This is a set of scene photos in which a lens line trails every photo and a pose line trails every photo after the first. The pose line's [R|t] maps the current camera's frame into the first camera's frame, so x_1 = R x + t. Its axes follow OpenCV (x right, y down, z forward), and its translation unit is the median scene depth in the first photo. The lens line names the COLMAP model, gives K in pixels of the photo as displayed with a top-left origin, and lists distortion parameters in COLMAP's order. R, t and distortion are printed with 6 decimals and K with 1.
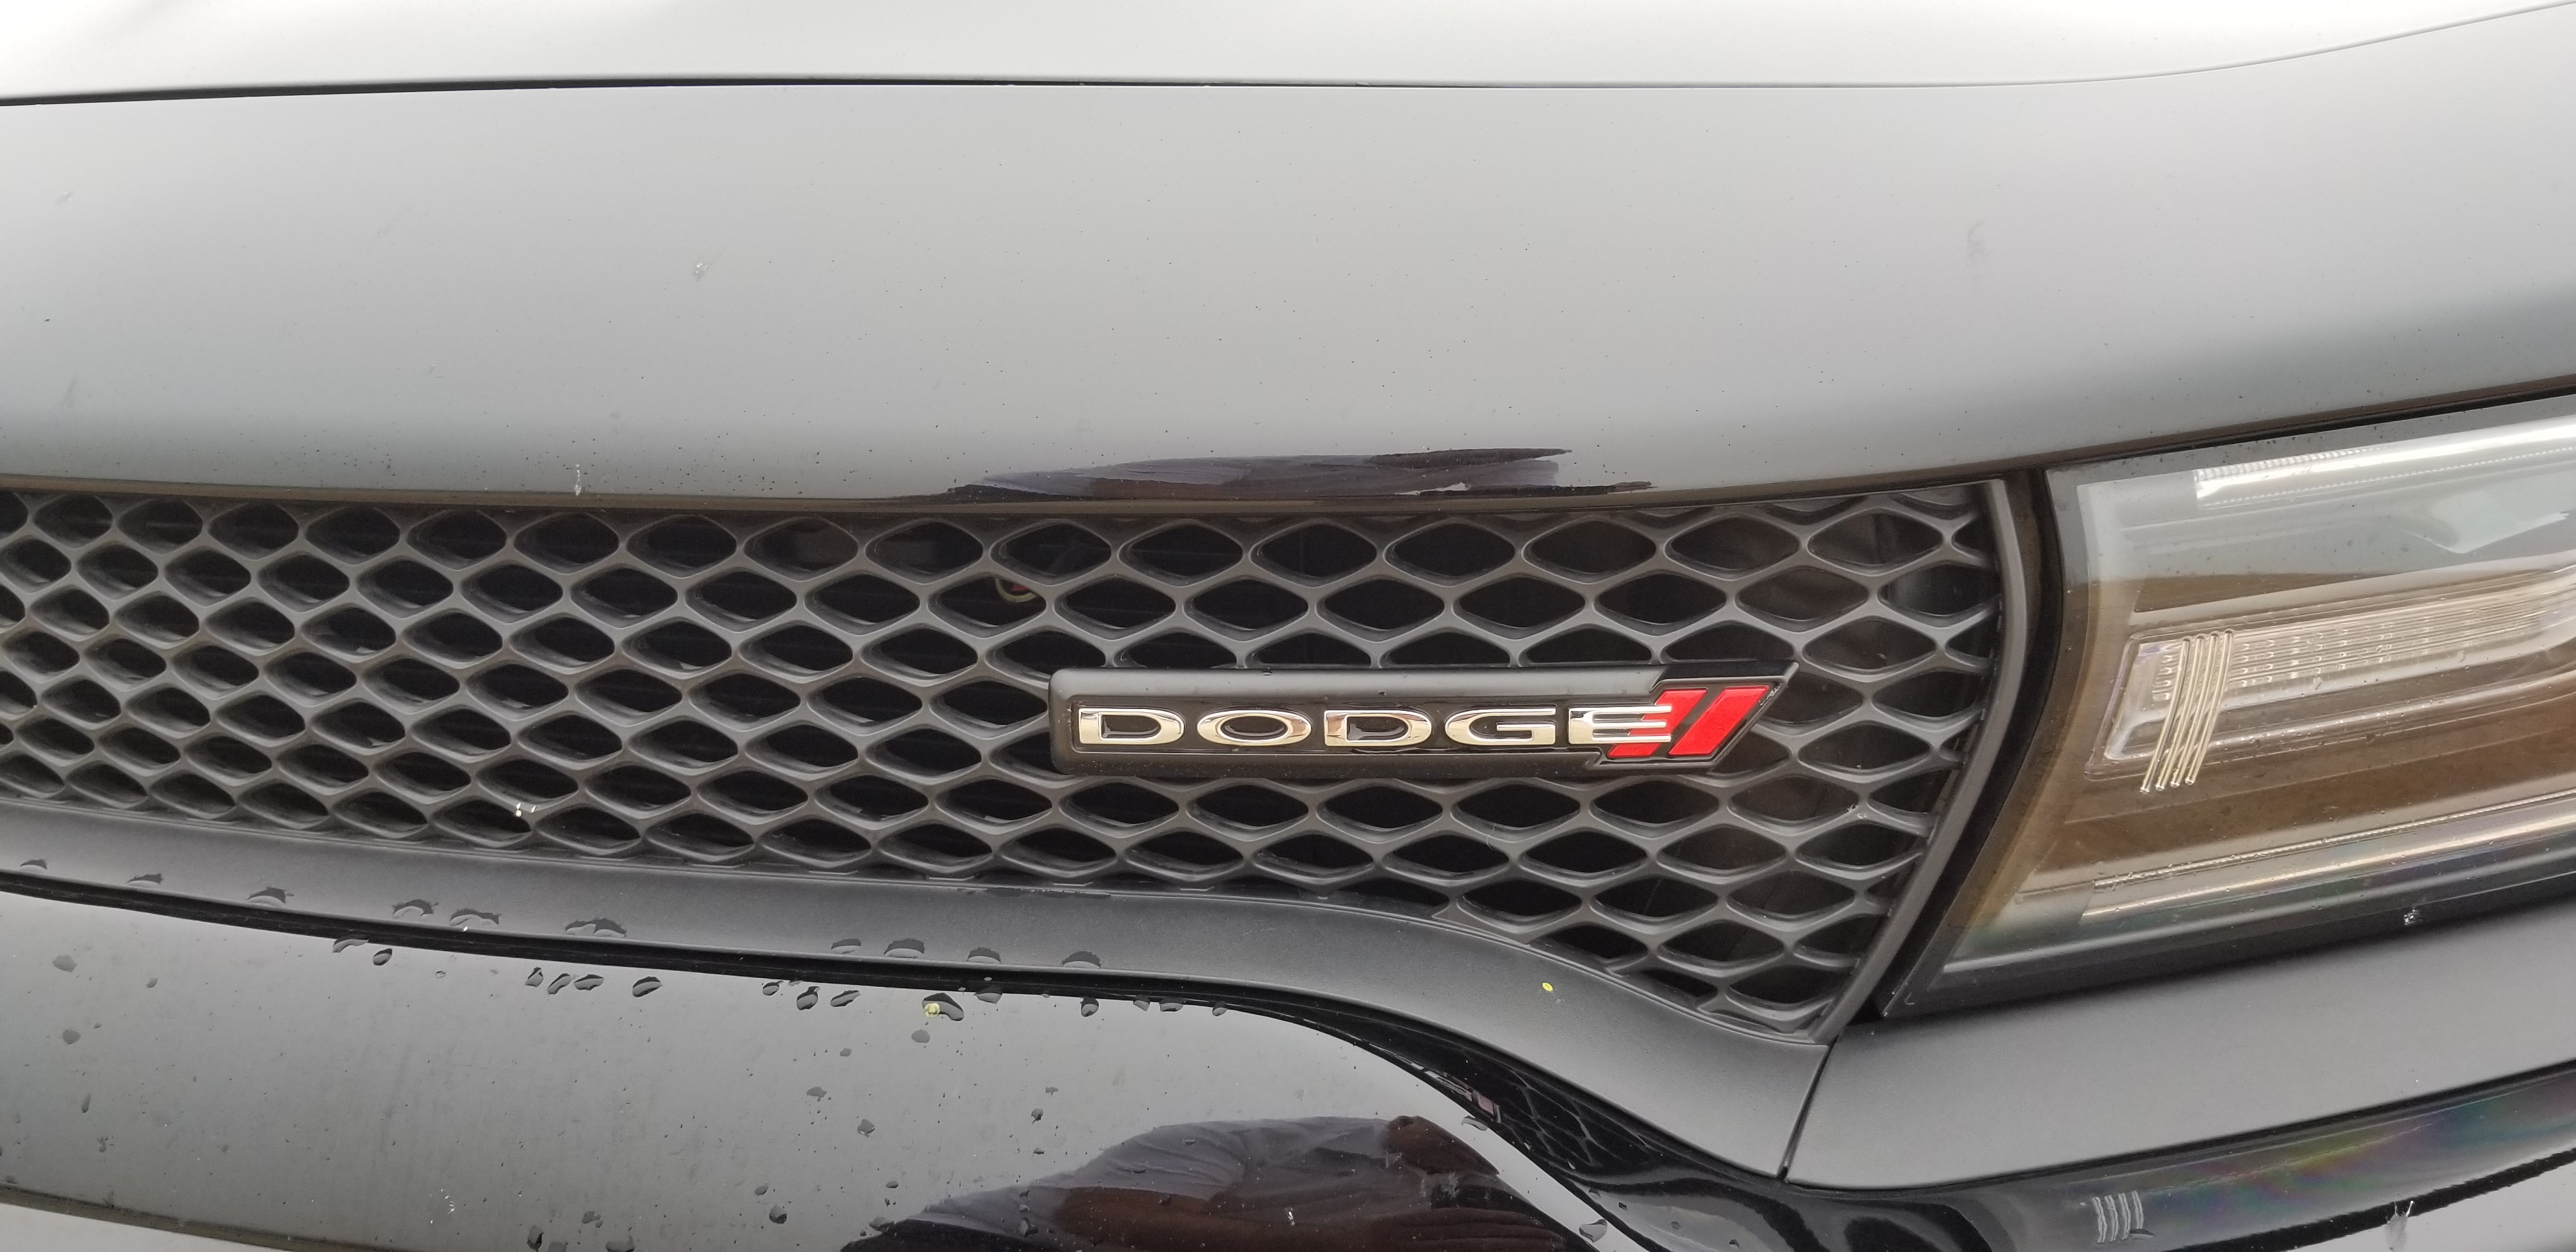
lens RADIAL K [[2060.0, 0, 1280.0], [0, 2060.0, 622.4], [0, 0, 1]] dist [0.076071, -0.140660]
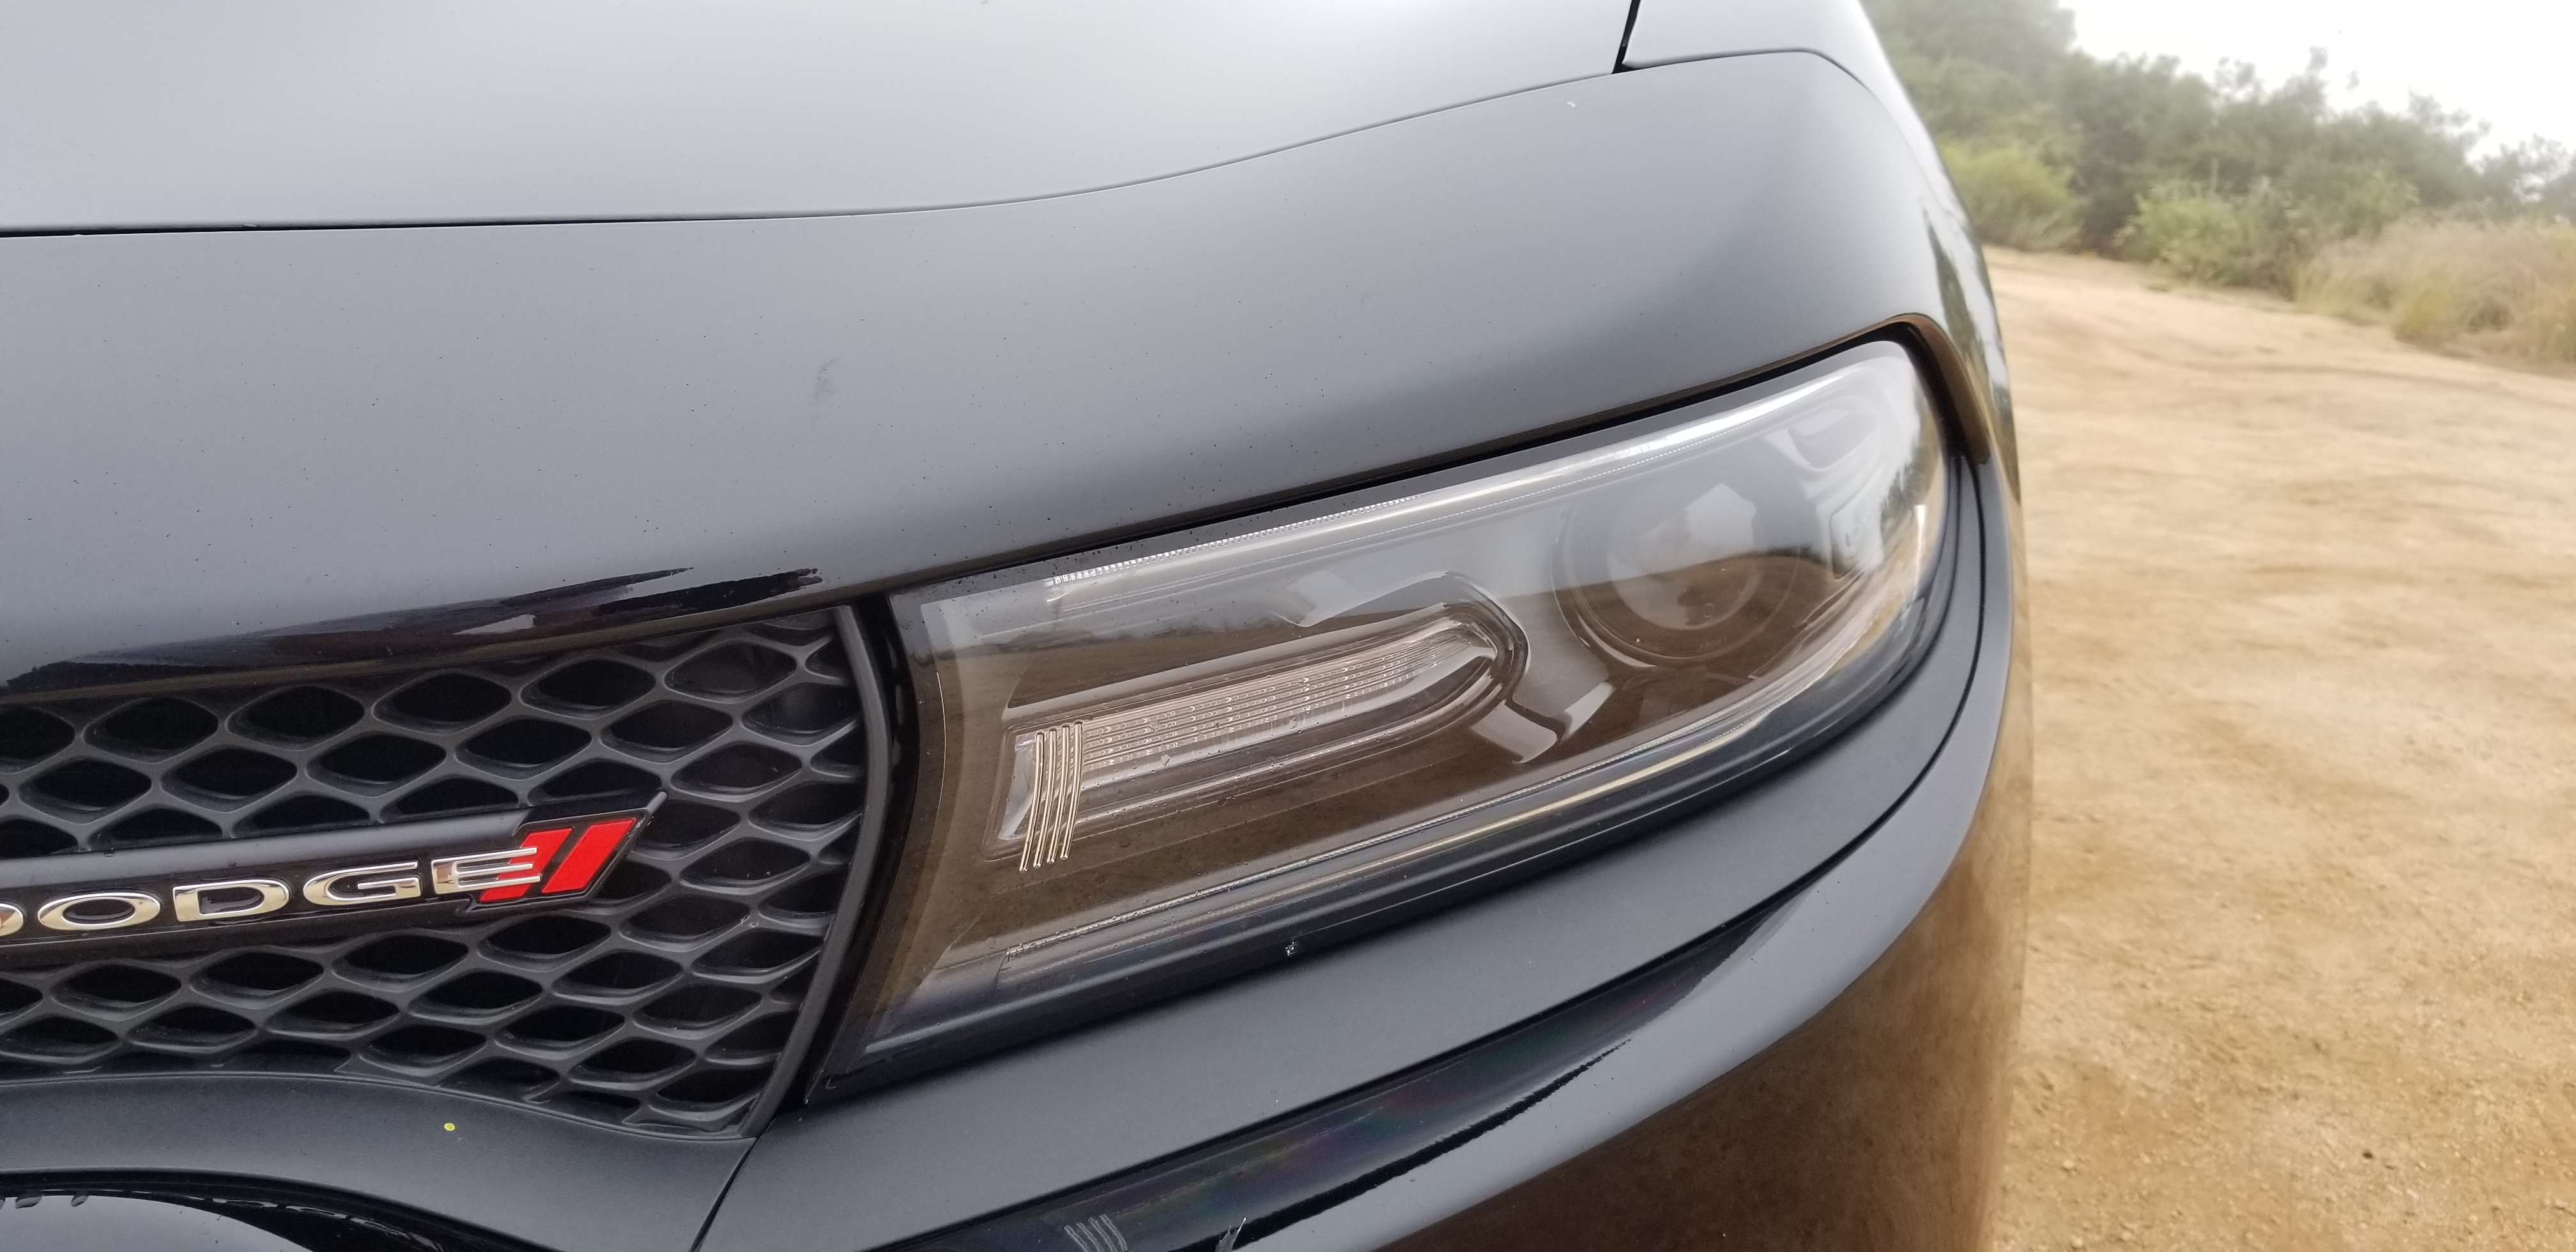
lens RADIAL K [[2060.0, 0, 1283.9], [0, 2060.0, 628.4], [0, 0, 1]] dist [0.076071, -0.140660]
pose [[0.968495, -0.077879, 0.236544, 0.305191], [0.073099, 0.996905, 0.028926, -0.069586], [-0.238064, -0.010723, 0.971190, -0.098681]]
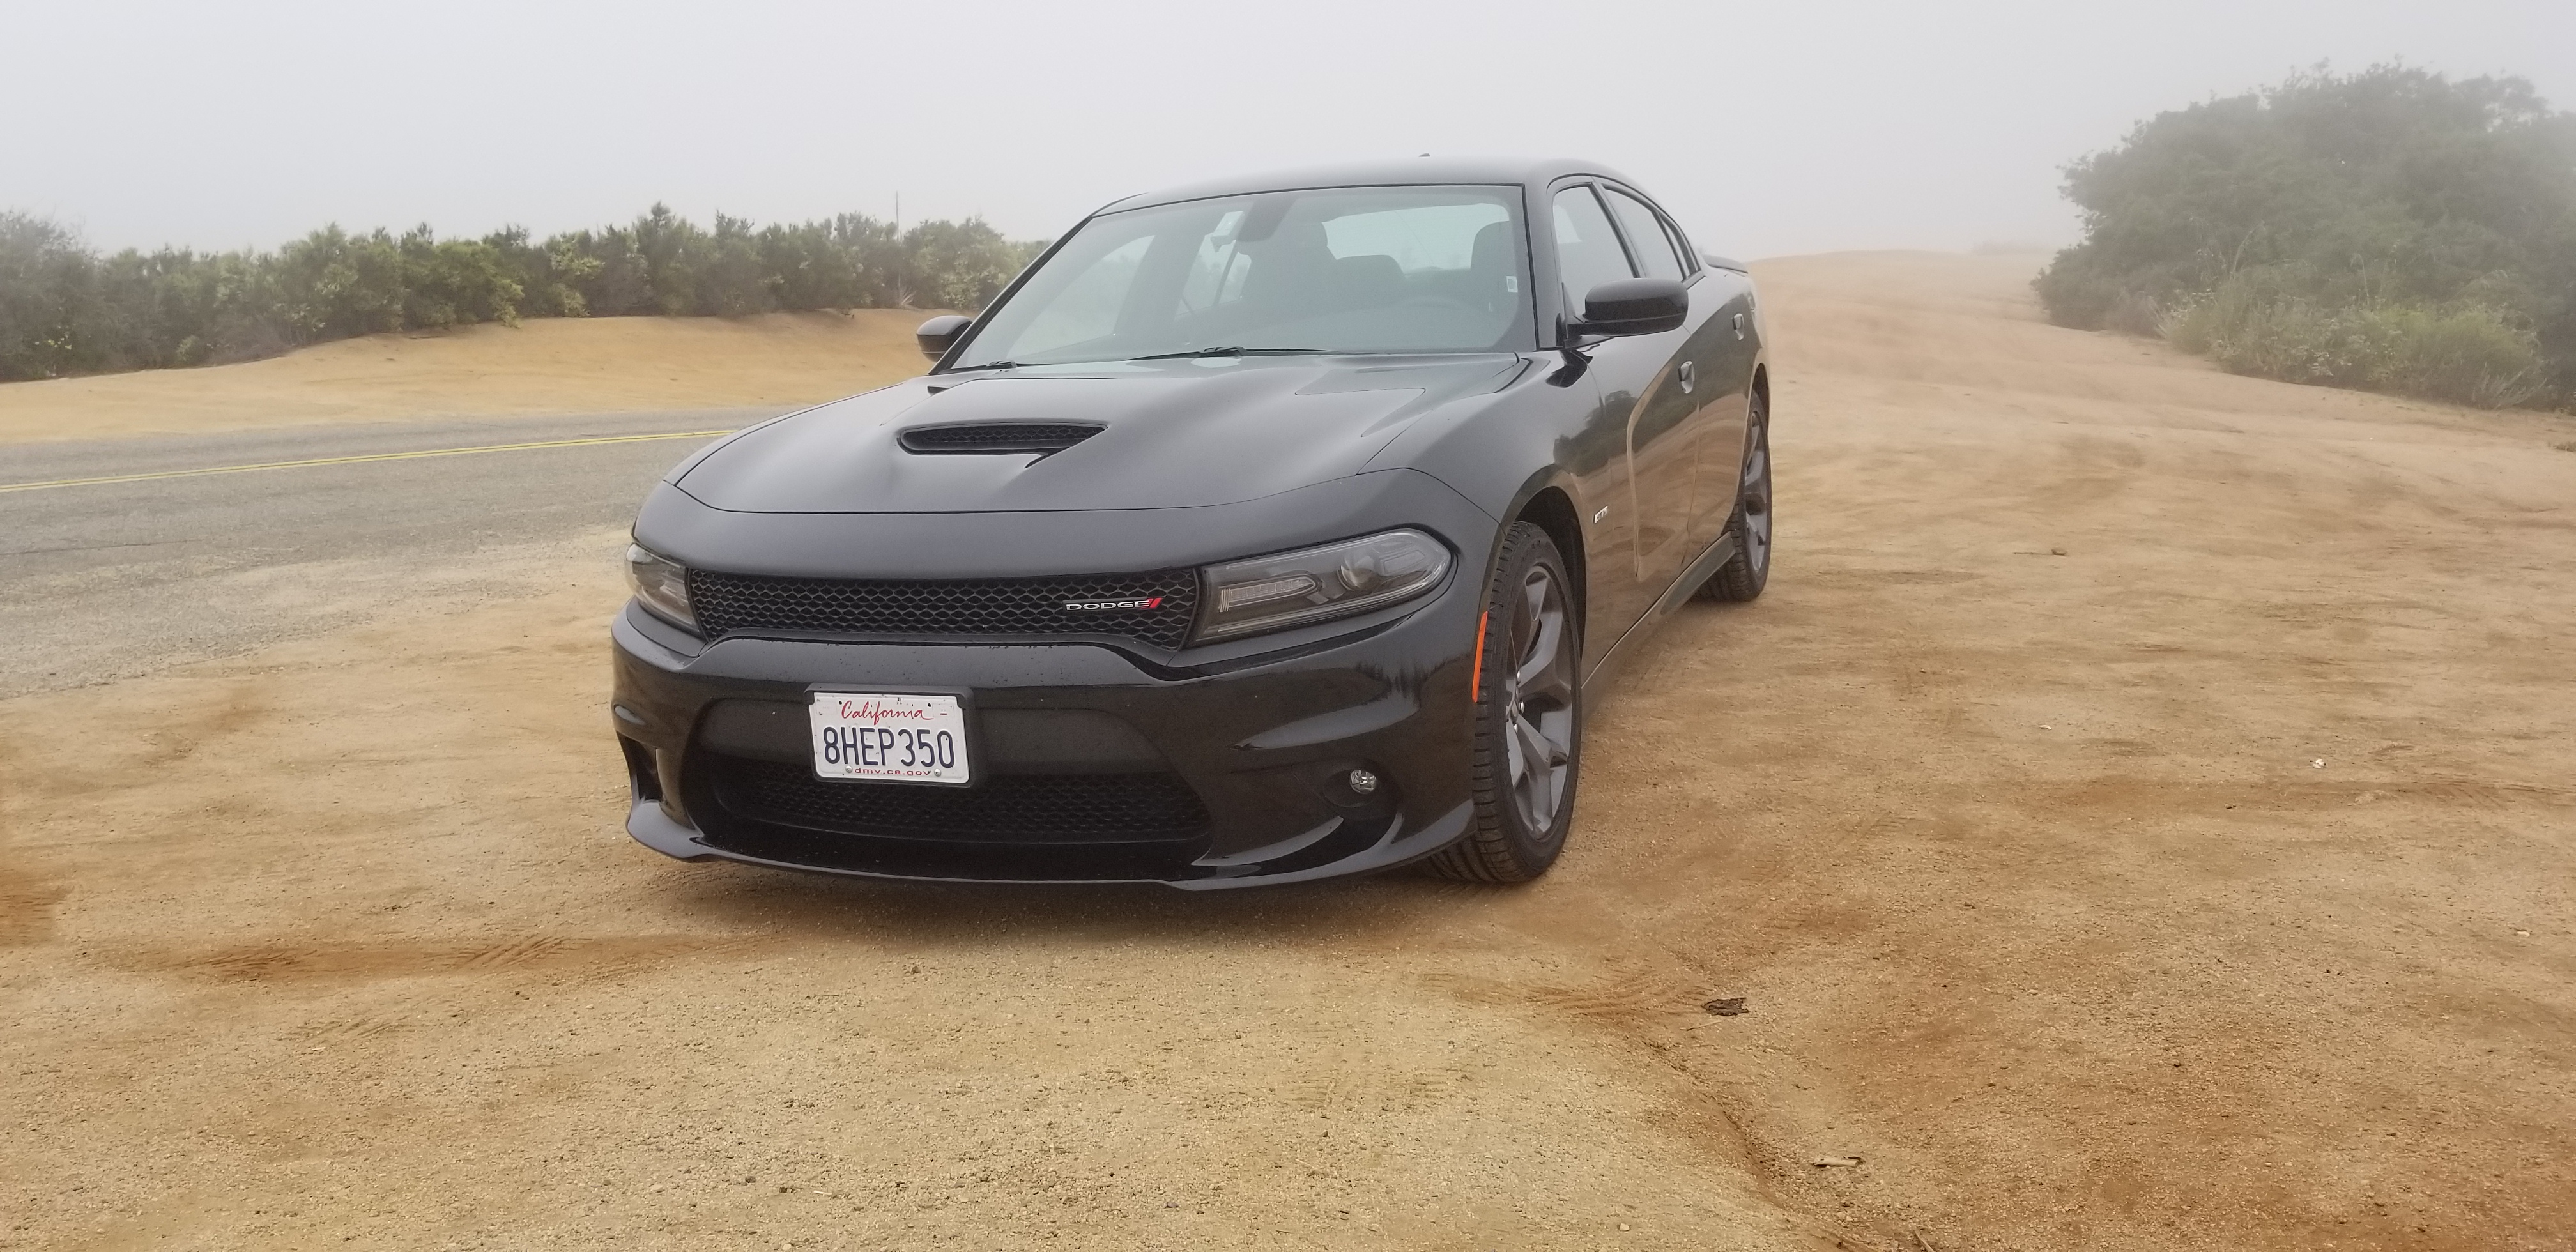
lens RADIAL K [[2060.0, 0, 1256.0], [0, 2060.0, 649.5], [0, 0, 1]] dist [0.076071, -0.140660]
pose [[0.998288, -0.035866, -0.046207, 0.856575], [0.033978, 0.998581, -0.041011, 0.497426], [0.047612, 0.039371, 0.998090, -5.904788]]
